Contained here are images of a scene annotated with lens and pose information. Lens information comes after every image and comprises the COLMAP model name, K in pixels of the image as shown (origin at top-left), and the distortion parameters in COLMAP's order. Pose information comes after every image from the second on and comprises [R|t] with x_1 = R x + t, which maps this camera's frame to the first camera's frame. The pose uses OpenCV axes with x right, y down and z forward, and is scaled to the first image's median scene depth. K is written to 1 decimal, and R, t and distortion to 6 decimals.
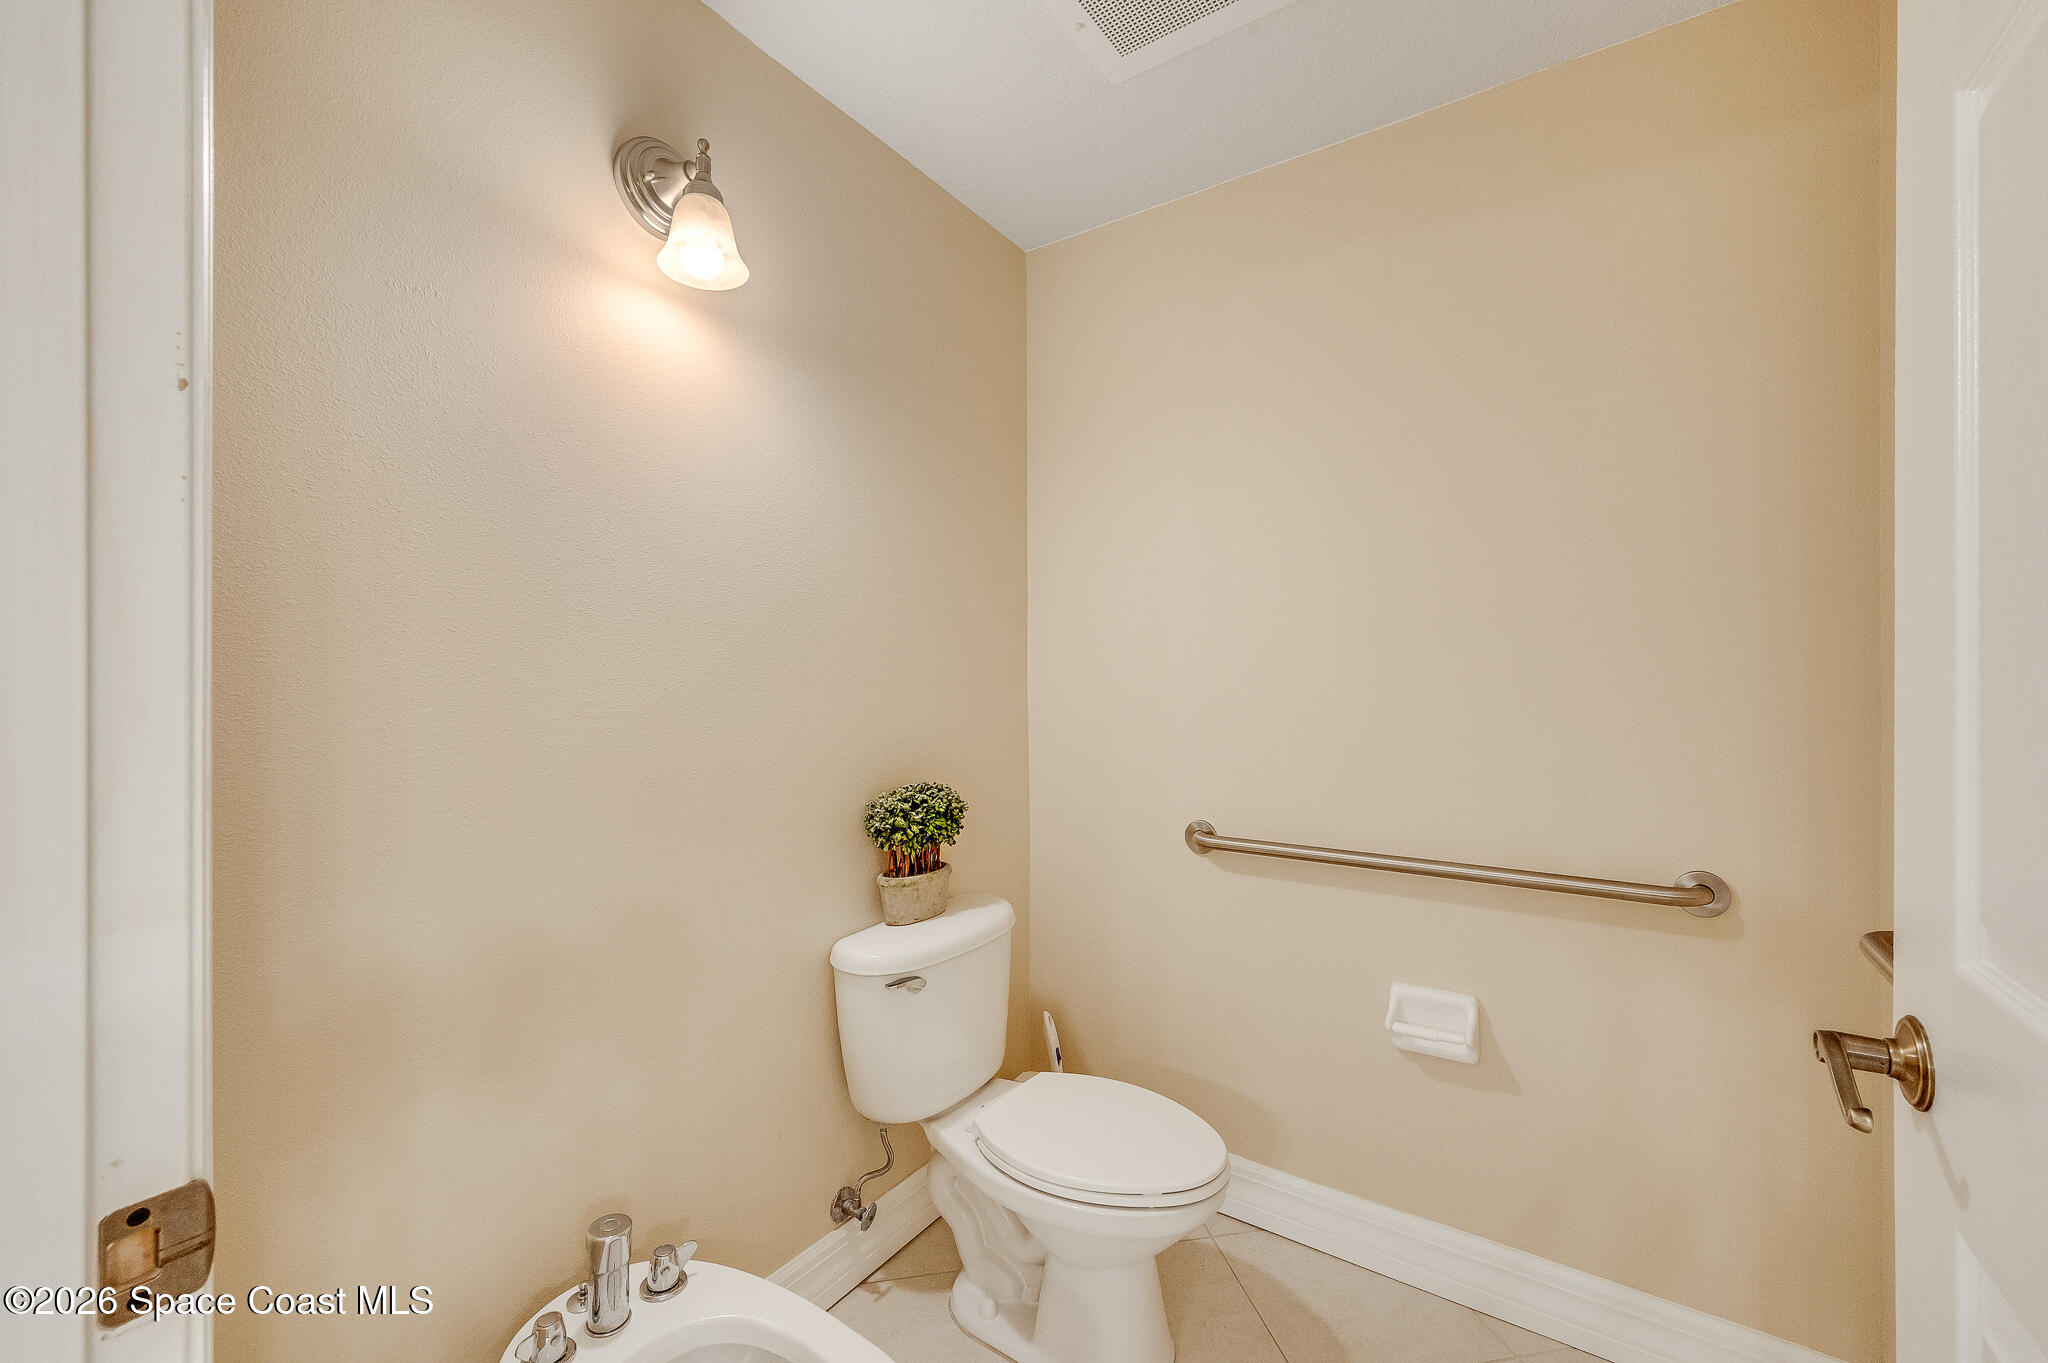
lens RADIAL K [[812.1, 0, 1030.5], [0, 812.1, 671.5], [0, 0, 1]] dist [-0.002375, -0.000706]
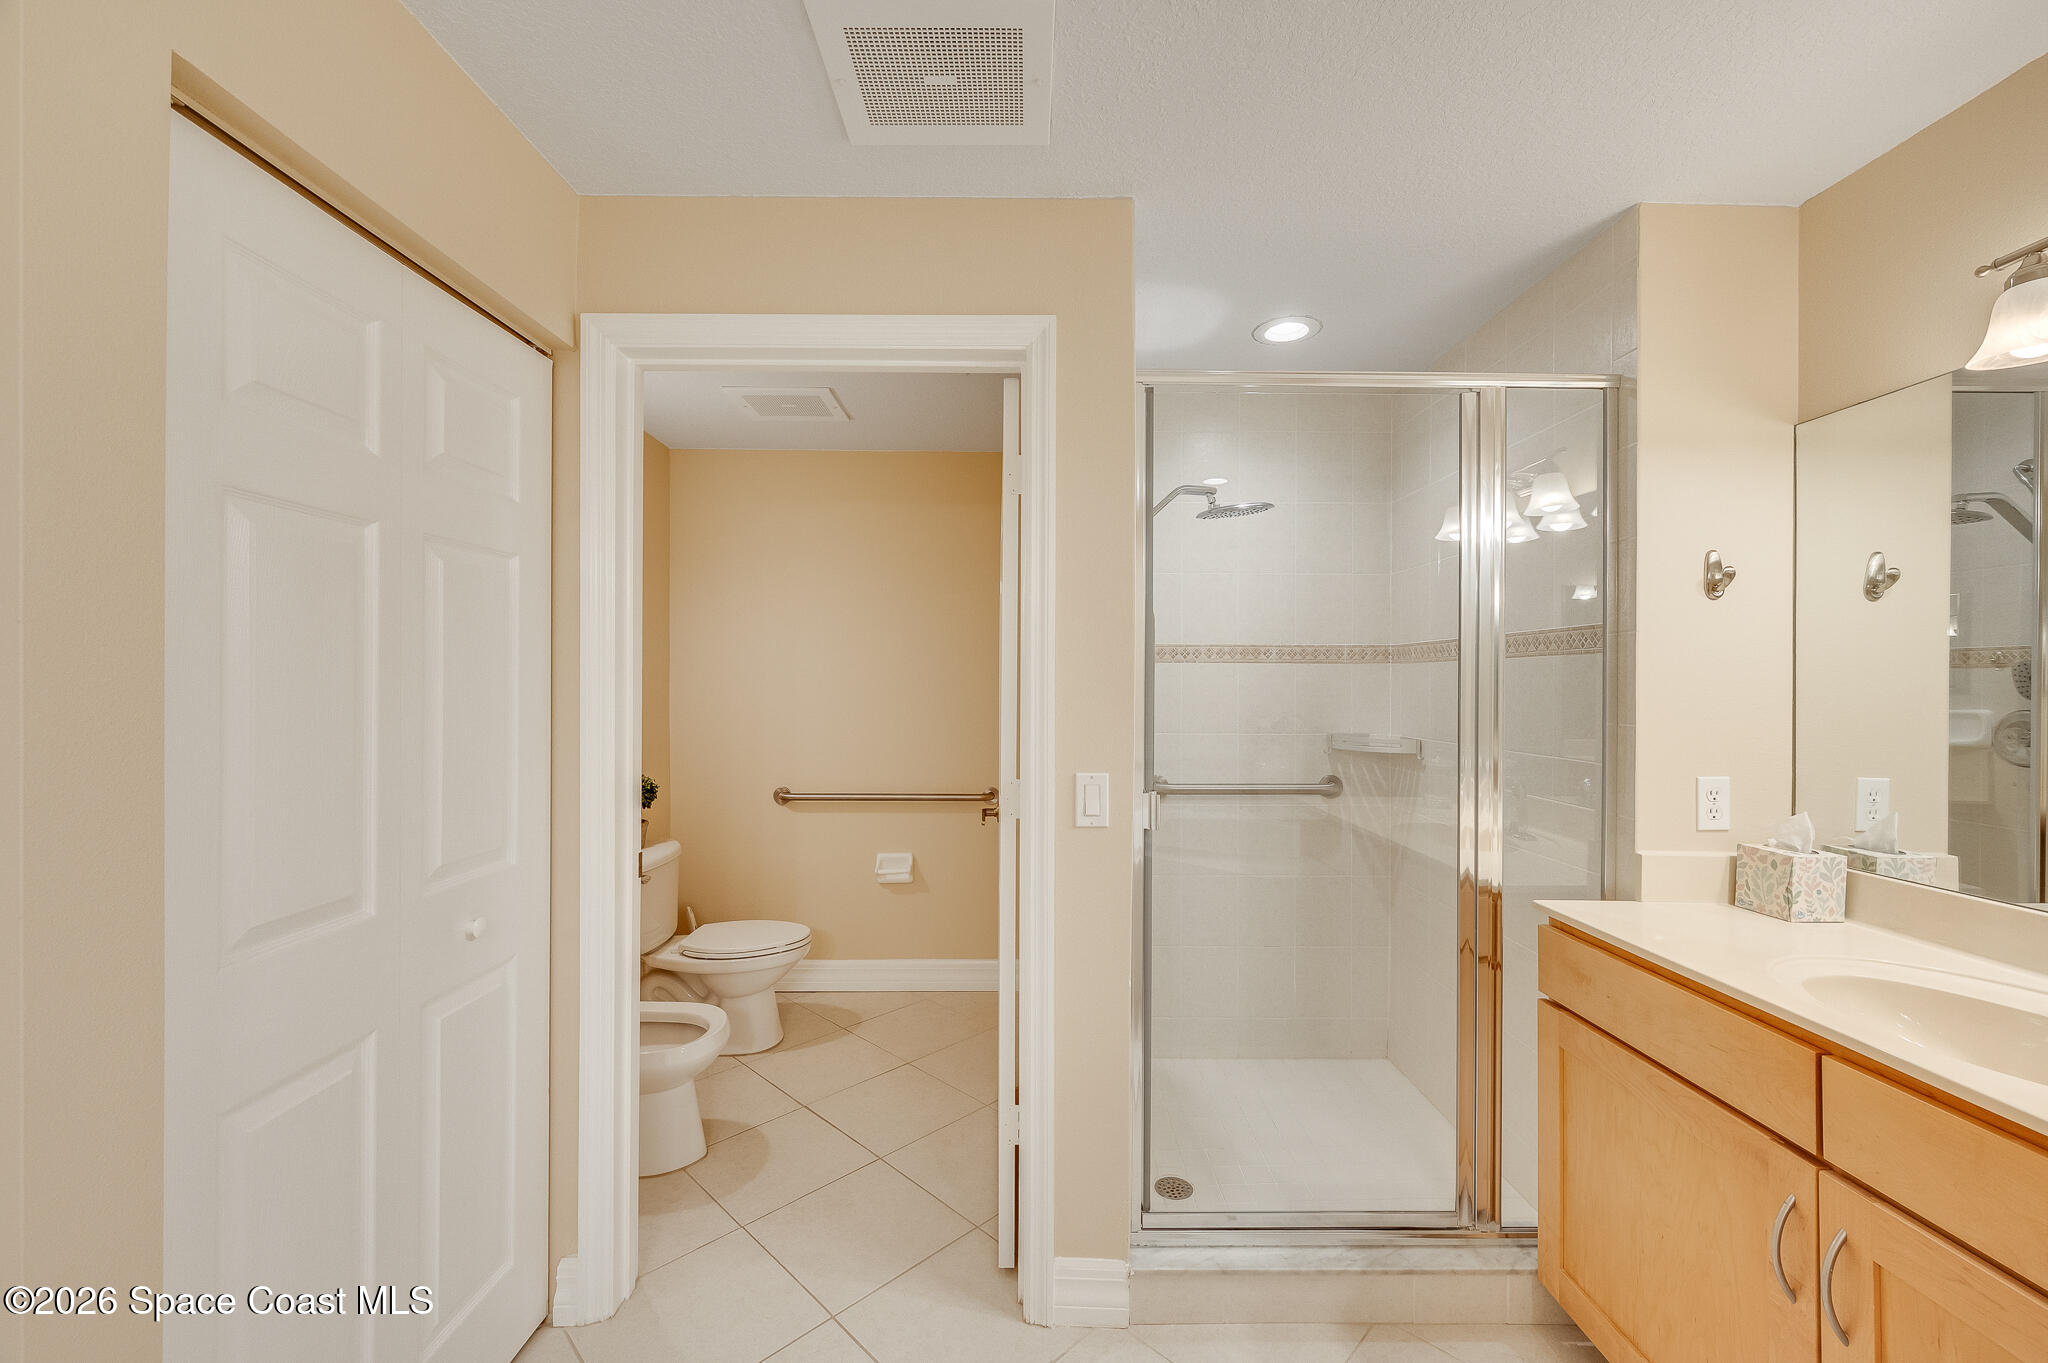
lens RADIAL K [[812.1, 0, 1027.2], [0, 812.1, 678.0], [0, 0, 1]] dist [-0.002375, -0.000706]
pose [[0.808998, 0.000954, 0.587811, -0.493999], [-0.001013, 0.999999, -0.000229, -0.076669], [-0.587810, -0.000410, 0.808999, -0.964085]]
